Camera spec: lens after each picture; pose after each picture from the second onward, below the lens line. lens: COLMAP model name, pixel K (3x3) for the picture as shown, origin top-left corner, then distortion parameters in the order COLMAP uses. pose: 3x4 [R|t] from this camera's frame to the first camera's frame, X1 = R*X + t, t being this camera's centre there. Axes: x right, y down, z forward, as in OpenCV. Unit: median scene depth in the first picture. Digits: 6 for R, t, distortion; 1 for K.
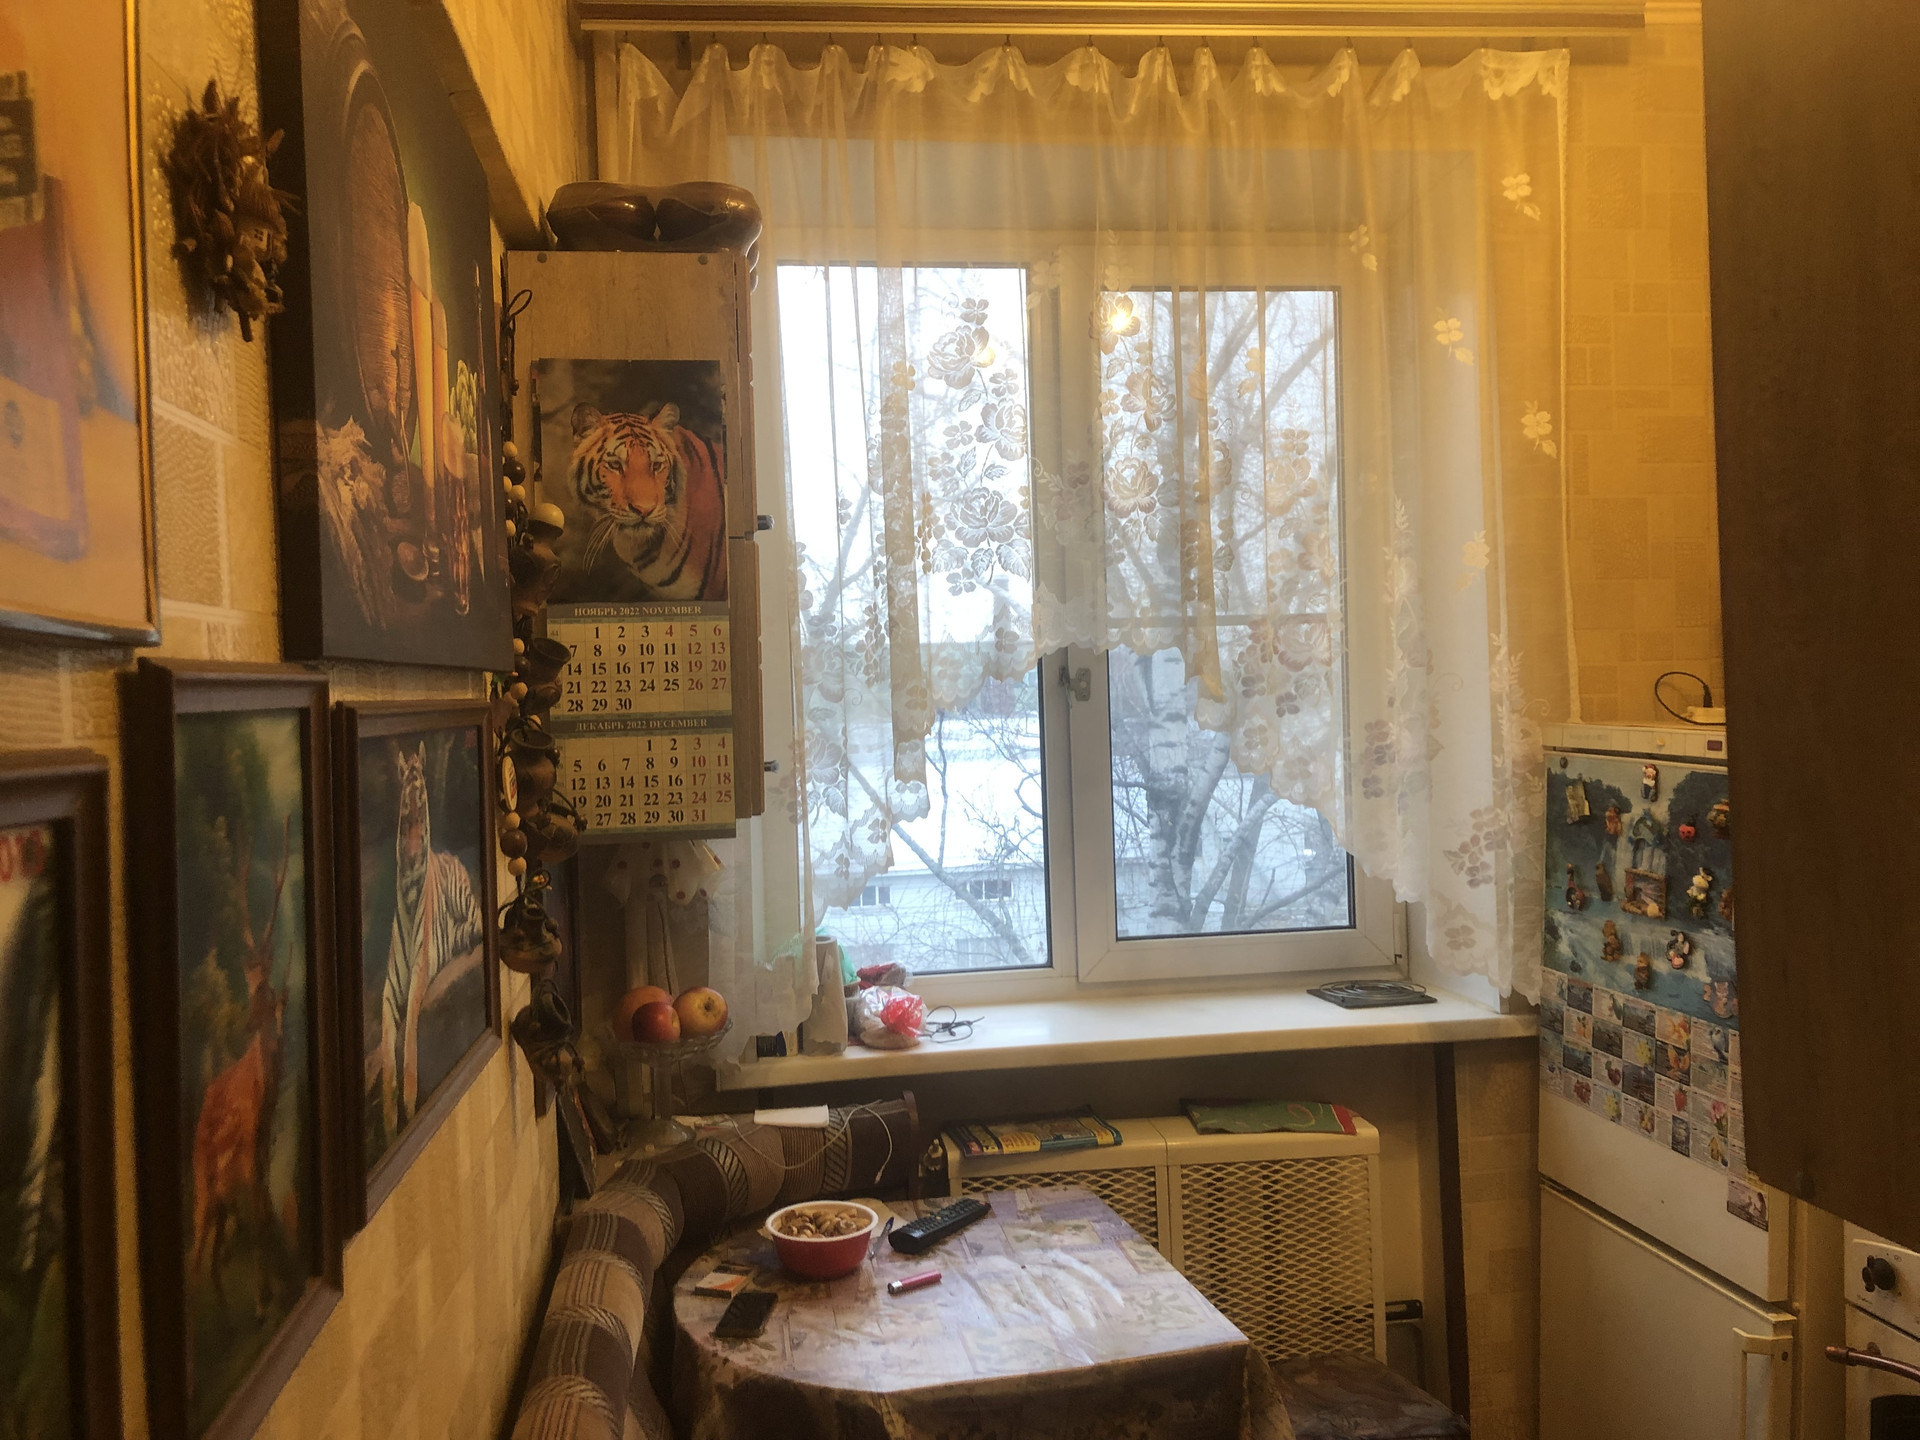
lens RADIAL K [[1552.1, 0, 958.0], [0, 1552.1, 705.4], [0, 0, 1]] dist [0.006463, 0.001747]
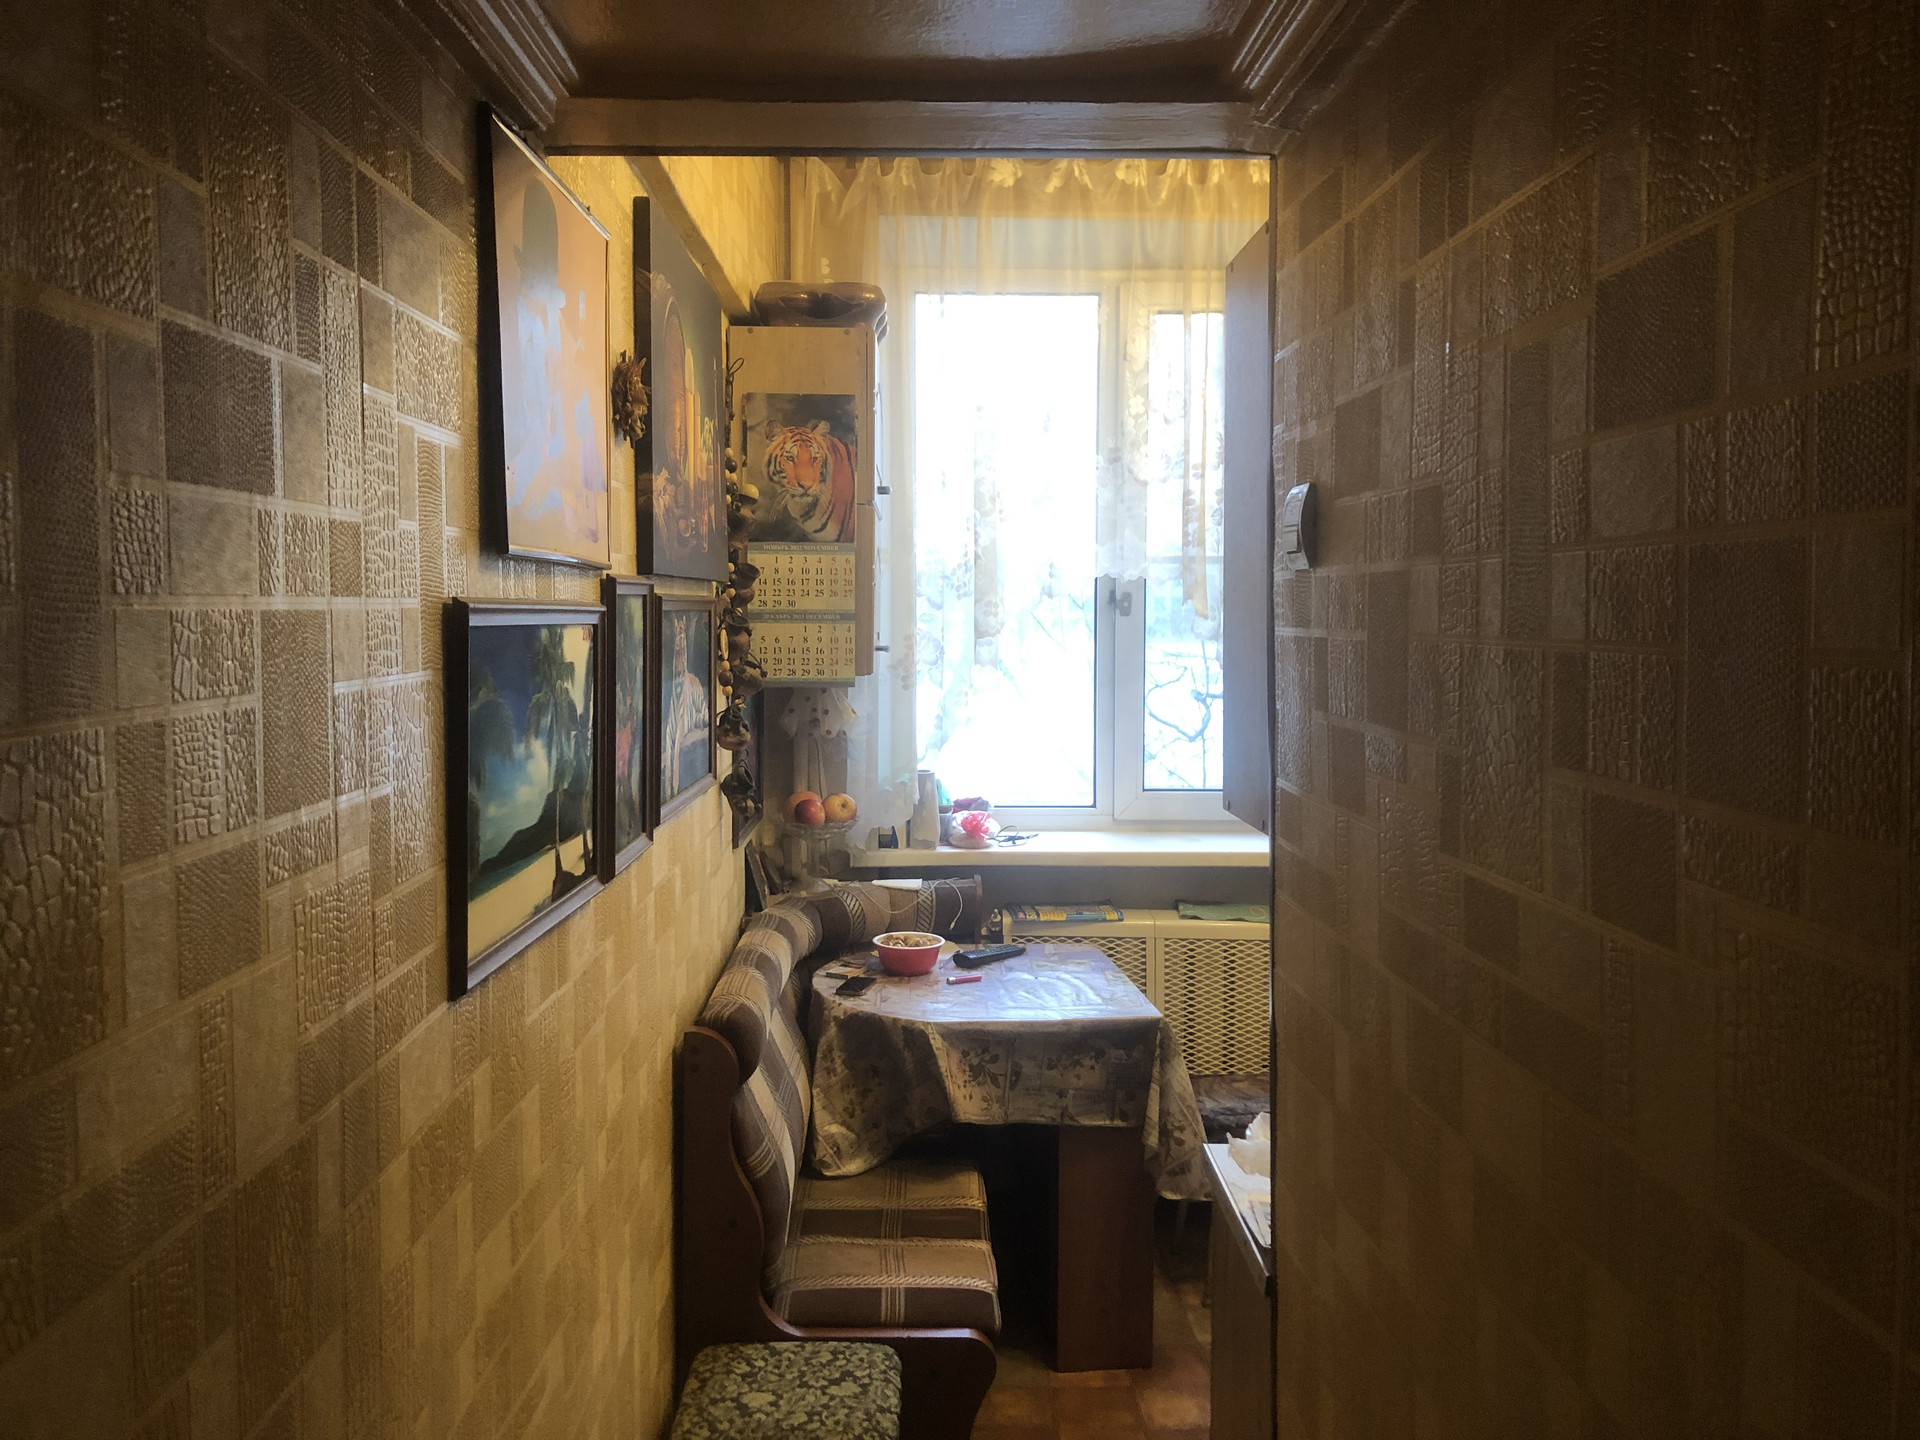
lens RADIAL K [[1574.4, 0, 960.0], [0, 1574.4, 720.0], [0, 0, 1]] dist [0.033345, 0.004589]
pose [[0.991383, 0.043776, -0.123462, 0.176454], [-0.036331, 0.997420, 0.061921, 0.012358], [0.125854, -0.056902, 0.990416, -0.650368]]
